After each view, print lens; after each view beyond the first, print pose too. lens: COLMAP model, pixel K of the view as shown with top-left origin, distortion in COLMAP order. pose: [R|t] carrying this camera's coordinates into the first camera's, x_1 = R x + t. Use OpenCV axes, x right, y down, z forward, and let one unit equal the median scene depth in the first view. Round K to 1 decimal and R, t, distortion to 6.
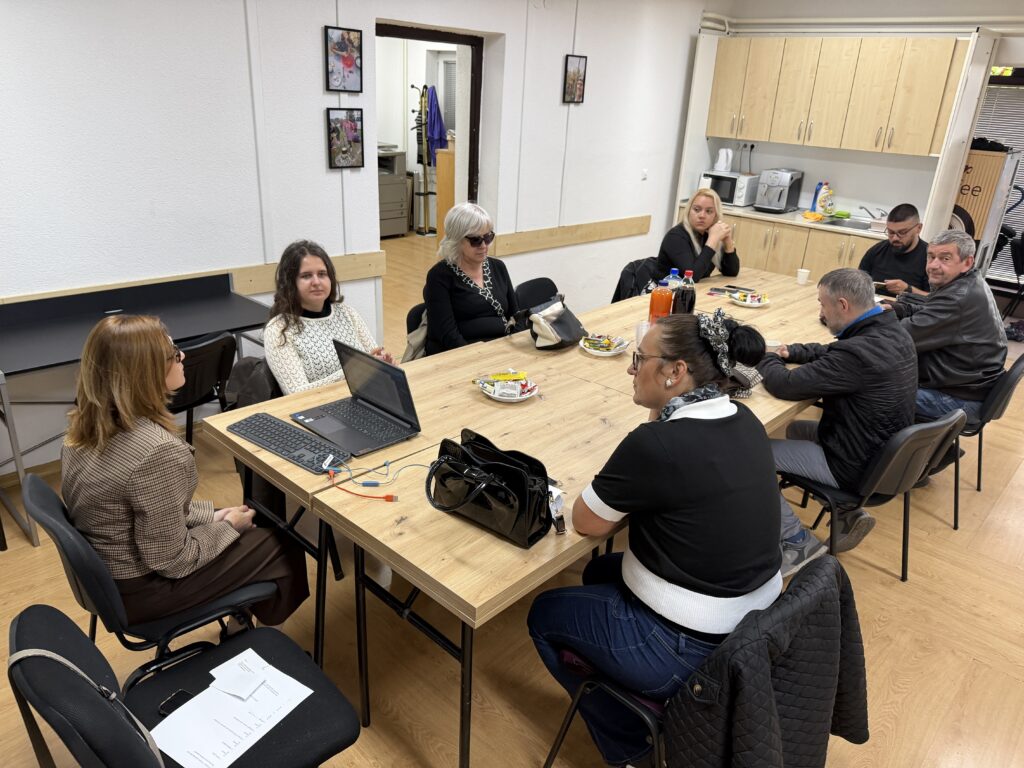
lens RADIAL K [[747.4, 0, 515.1], [0, 747.4, 381.7], [0, 0, 1]] dist [0.038244, -0.036607]
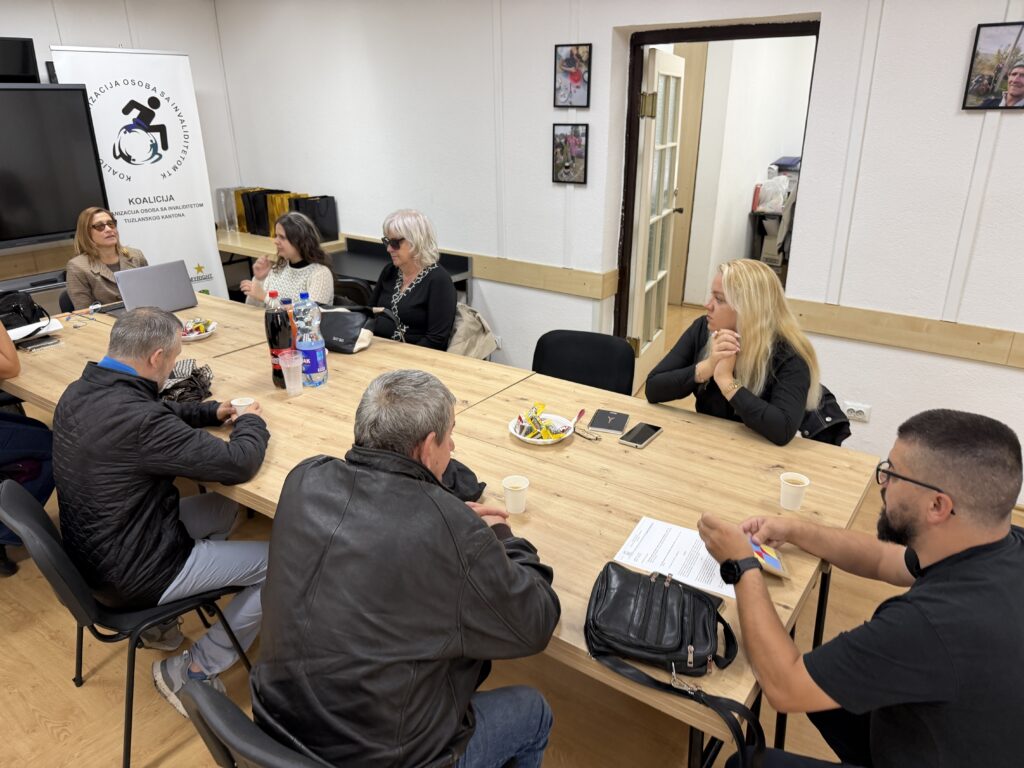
lens RADIAL K [[747.4, 0, 523.5], [0, 747.4, 385.3], [0, 0, 1]] dist [0.038244, -0.036607]
pose [[0.139206, 0.307689, -0.941249, 0.817938], [-0.345328, 0.905920, 0.245068, -0.271830], [0.928100, 0.290924, 0.232363, 0.811699]]
